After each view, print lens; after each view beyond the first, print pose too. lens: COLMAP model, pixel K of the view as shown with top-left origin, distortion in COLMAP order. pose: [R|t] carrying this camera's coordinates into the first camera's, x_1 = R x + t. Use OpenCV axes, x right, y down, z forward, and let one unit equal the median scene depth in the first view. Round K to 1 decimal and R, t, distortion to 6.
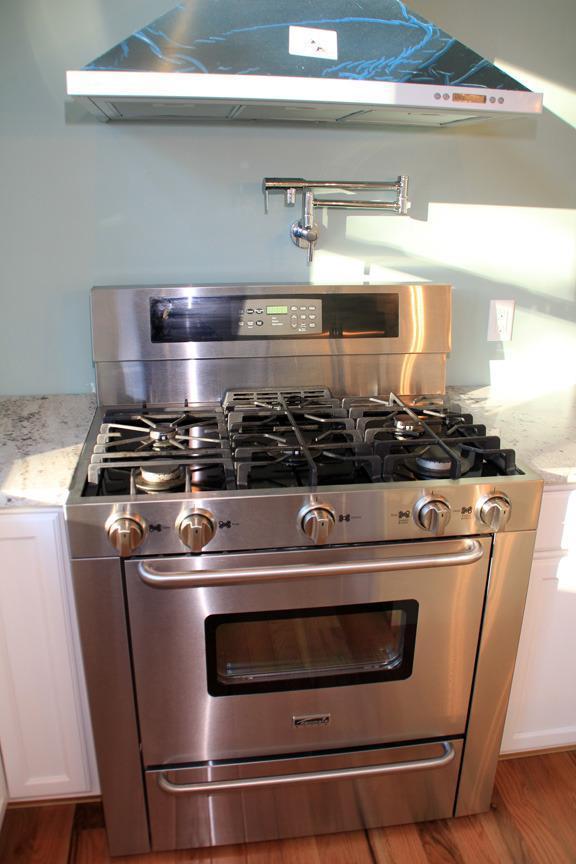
lens RADIAL K [[715.1, 0, 288.4], [0, 715.1, 431.2], [0, 0, 1]] dist [-0.161809, 0.091256]
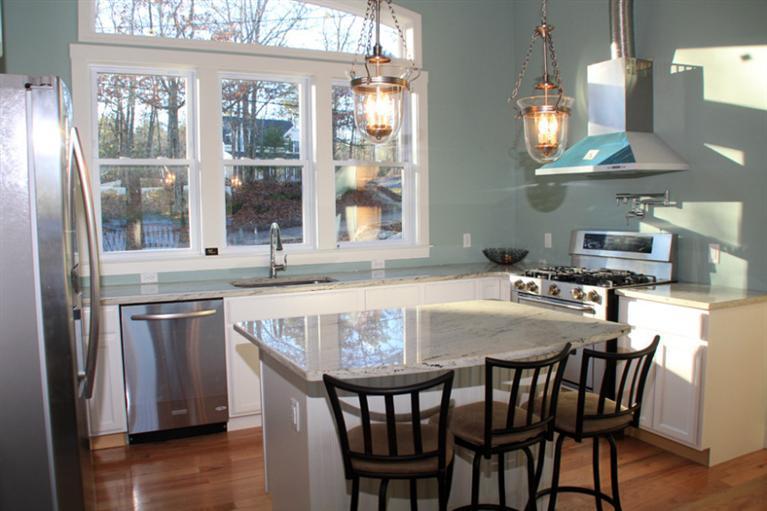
lens RADIAL K [[634.8, 0, 384.3], [0, 634.8, 256.5], [0, 0, 1]] dist [-0.161809, 0.091256]
pose [[0.299654, 0.061220, -0.952082, 1.931881], [-0.299408, 0.953557, -0.032919, 0.230826], [0.905849, 0.294925, 0.304067, -0.514818]]
